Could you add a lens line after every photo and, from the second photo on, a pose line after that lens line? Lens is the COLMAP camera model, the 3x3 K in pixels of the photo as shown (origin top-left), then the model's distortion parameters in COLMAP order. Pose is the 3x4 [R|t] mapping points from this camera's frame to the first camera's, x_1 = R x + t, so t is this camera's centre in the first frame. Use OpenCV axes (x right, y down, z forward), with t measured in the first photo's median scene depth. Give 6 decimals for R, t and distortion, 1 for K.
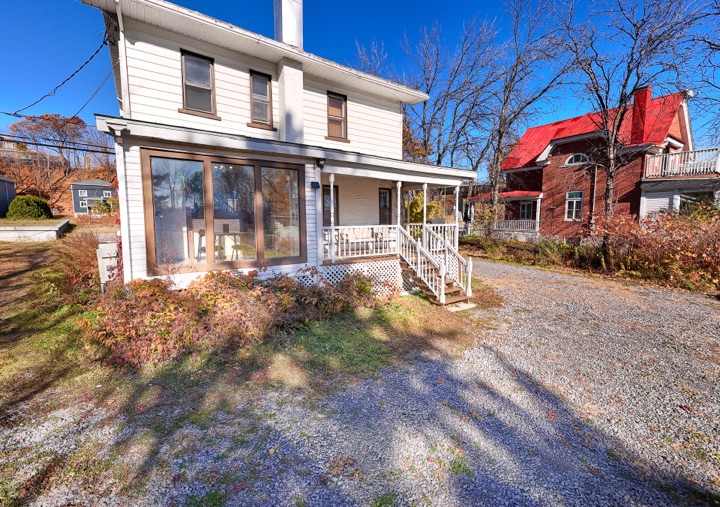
lens RADIAL K [[307.0, 0, 363.2], [0, 307.0, 243.5], [0, 0, 1]] dist [-0.023110, 0.016363]
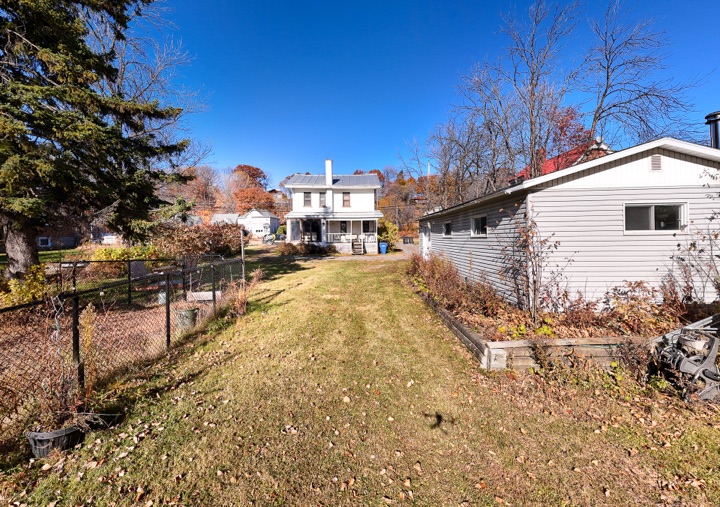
lens RADIAL K [[307.0, 0, 363.2], [0, 307.0, 243.5], [0, 0, 1]] dist [-0.023110, 0.016363]
pose [[0.824929, 0.012873, -0.565090, 2.250492], [-0.038621, 0.998688, -0.033630, 0.170237], [0.563915, 0.049567, 0.824344, -1.813921]]
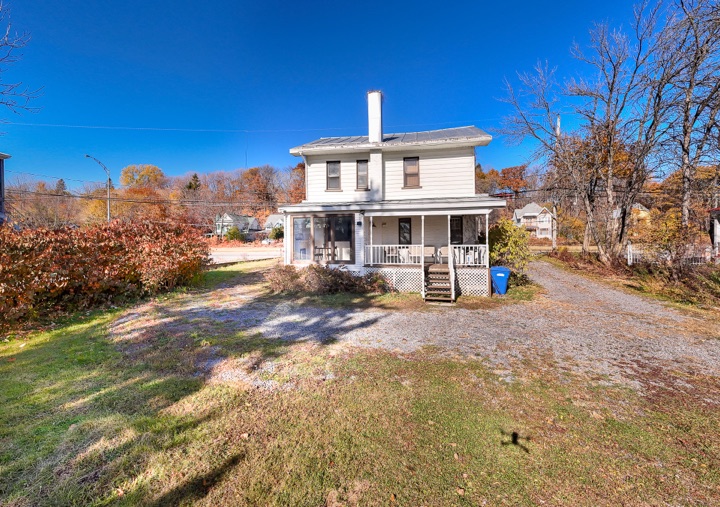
lens RADIAL K [[307.0, 0, 363.2], [0, 307.0, 243.5], [0, 0, 1]] dist [-0.023110, 0.016363]
pose [[0.682135, 0.008578, -0.731176, 1.035792], [-0.049264, 0.998198, -0.034249, -0.002764], [0.729565, 0.059384, 0.681329, -0.218522]]
